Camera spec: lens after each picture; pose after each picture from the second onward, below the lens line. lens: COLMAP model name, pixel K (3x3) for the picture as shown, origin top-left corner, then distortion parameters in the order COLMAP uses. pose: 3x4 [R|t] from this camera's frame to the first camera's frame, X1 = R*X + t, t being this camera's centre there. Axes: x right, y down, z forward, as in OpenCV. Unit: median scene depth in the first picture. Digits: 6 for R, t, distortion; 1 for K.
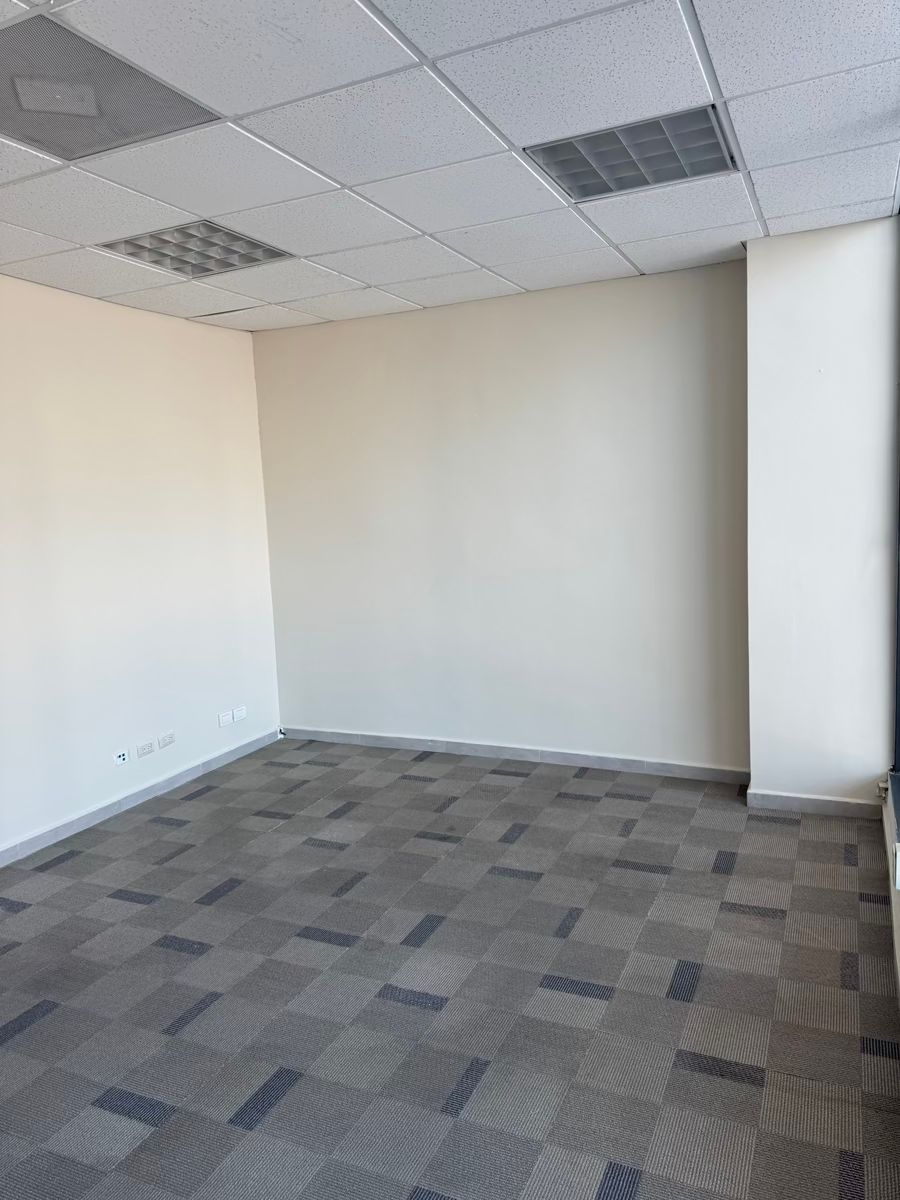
lens RADIAL K [[850.2, 0, 452.6], [0, 850.2, 596.3], [0, 0, 1]] dist [0.038133, -0.048339]
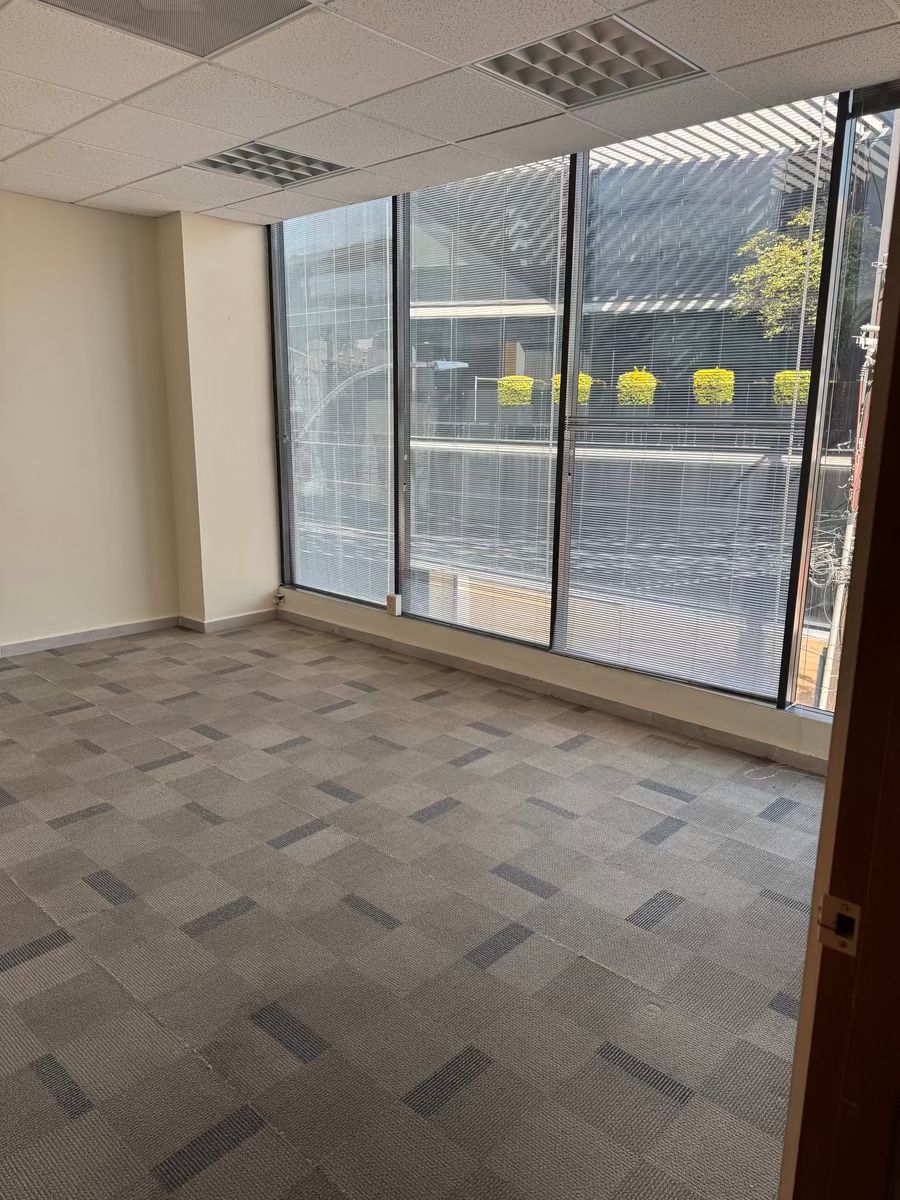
lens RADIAL K [[850.2, 0, 452.7], [0, 850.2, 603.0], [0, 0, 1]] dist [0.038133, -0.048339]
pose [[0.309221, -0.161764, 0.937131, -1.009780], [0.088600, 0.986041, 0.140972, 0.046202], [-0.946854, 0.039438, 0.319236, 0.217707]]
